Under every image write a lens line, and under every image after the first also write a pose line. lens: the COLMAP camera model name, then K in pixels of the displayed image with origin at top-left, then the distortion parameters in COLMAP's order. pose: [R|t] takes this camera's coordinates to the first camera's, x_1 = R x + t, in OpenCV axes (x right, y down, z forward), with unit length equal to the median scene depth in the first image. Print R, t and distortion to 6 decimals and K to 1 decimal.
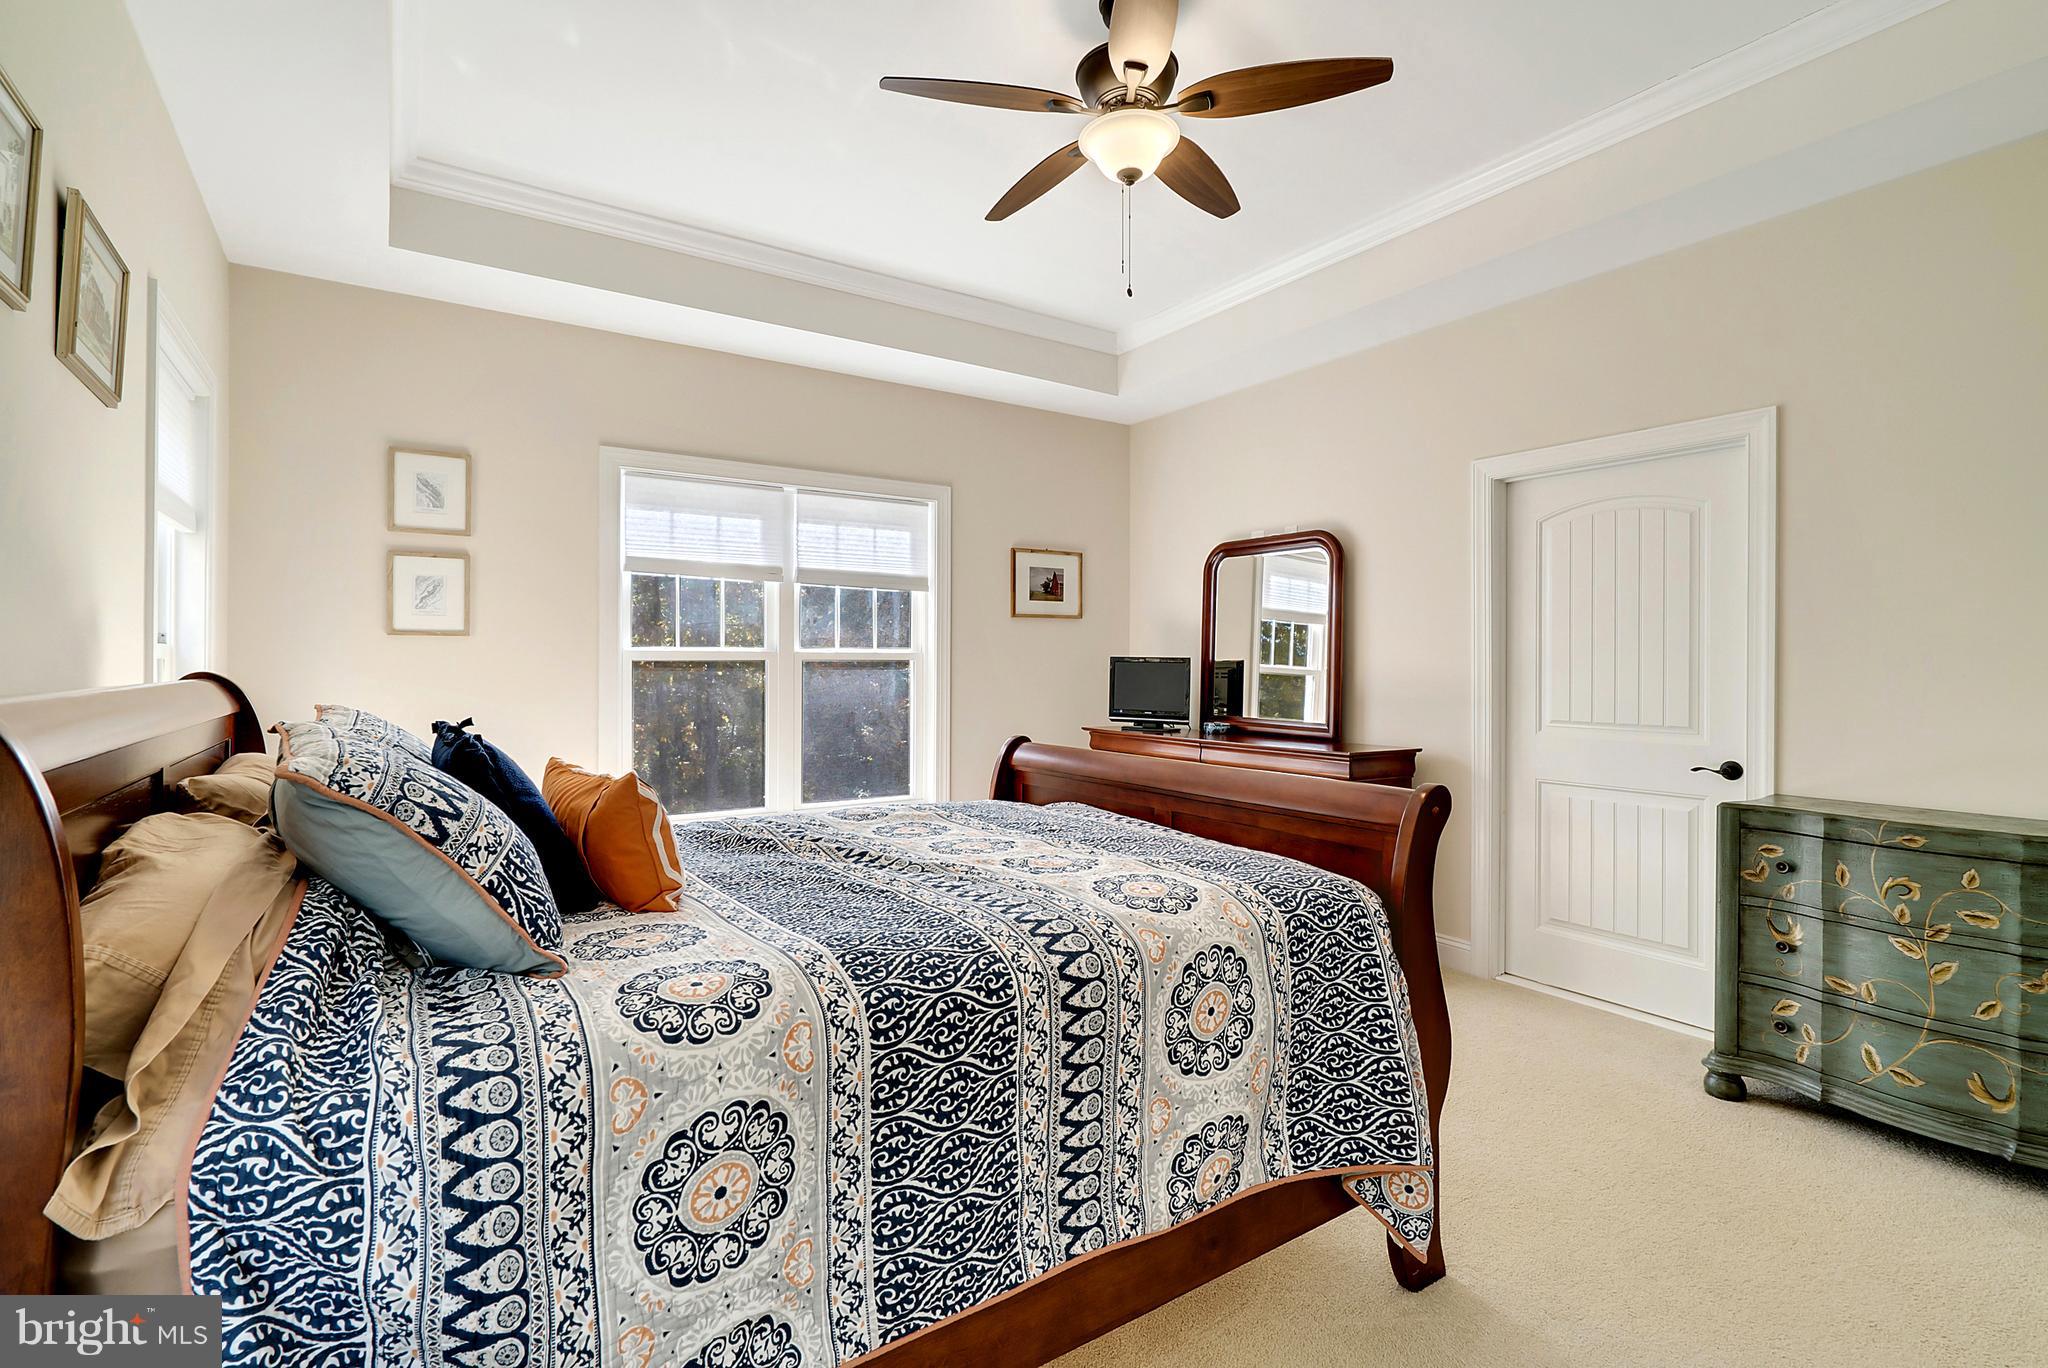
lens RADIAL K [[924.0, 0, 1020.3], [0, 924.0, 652.2], [0, 0, 1]] dist [-0.001285, -0.000052]
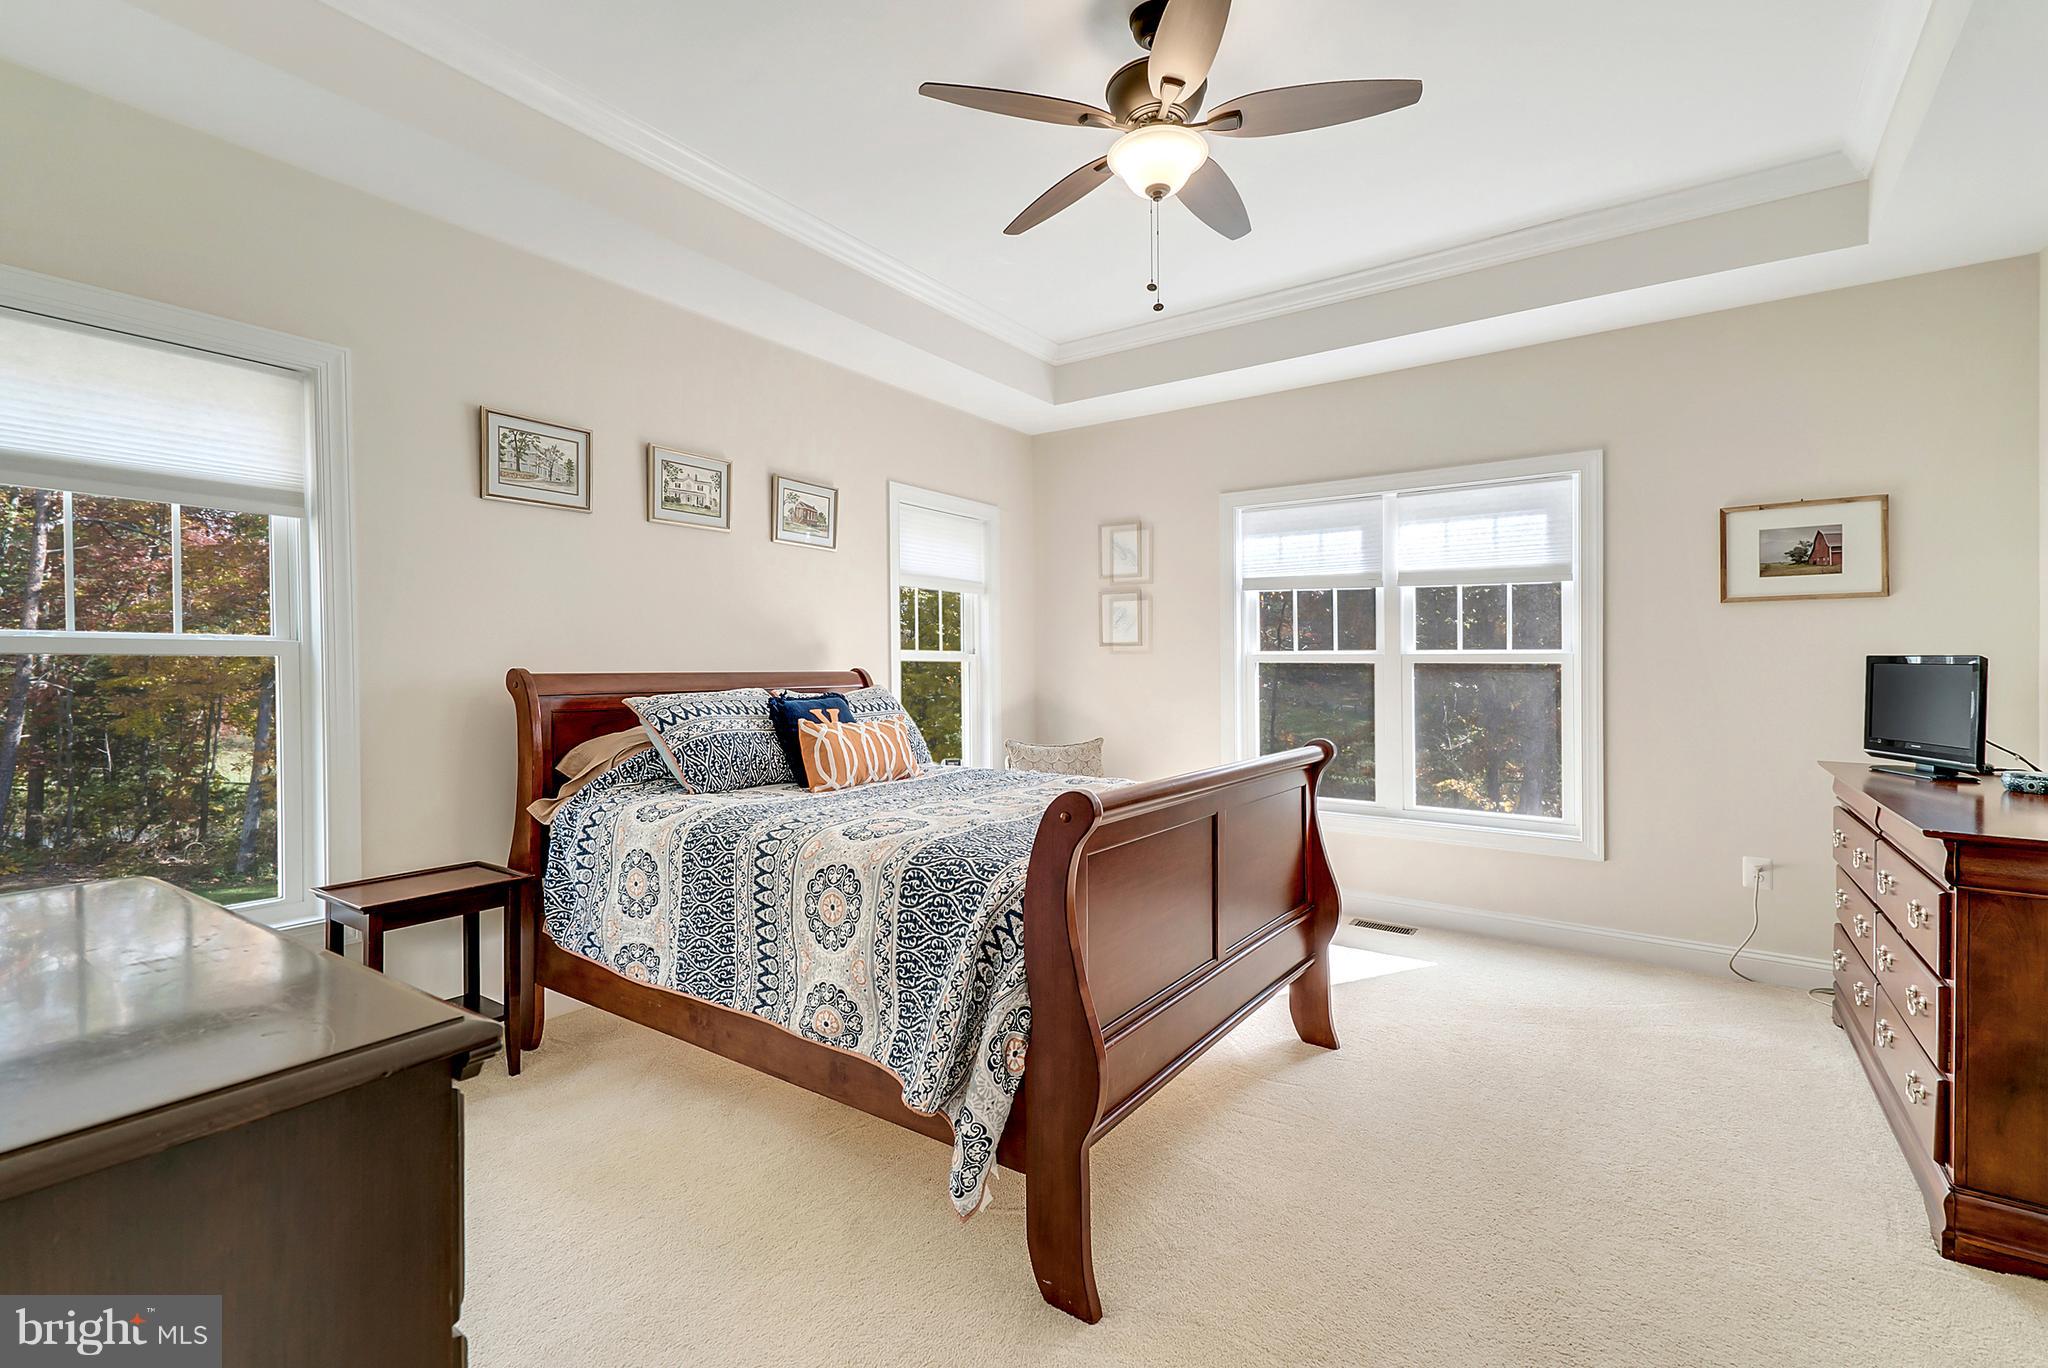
lens RADIAL K [[936.8, 0, 1062.1], [0, 936.8, 666.4], [0, 0, 1]] dist [0.023874, 0.000040]
pose [[0.381464, 0.000095, -0.924384, 0.638312], [0.009234, 0.999950, 0.003913, 0.006081], [0.924338, -0.010029, 0.381444, 0.296696]]
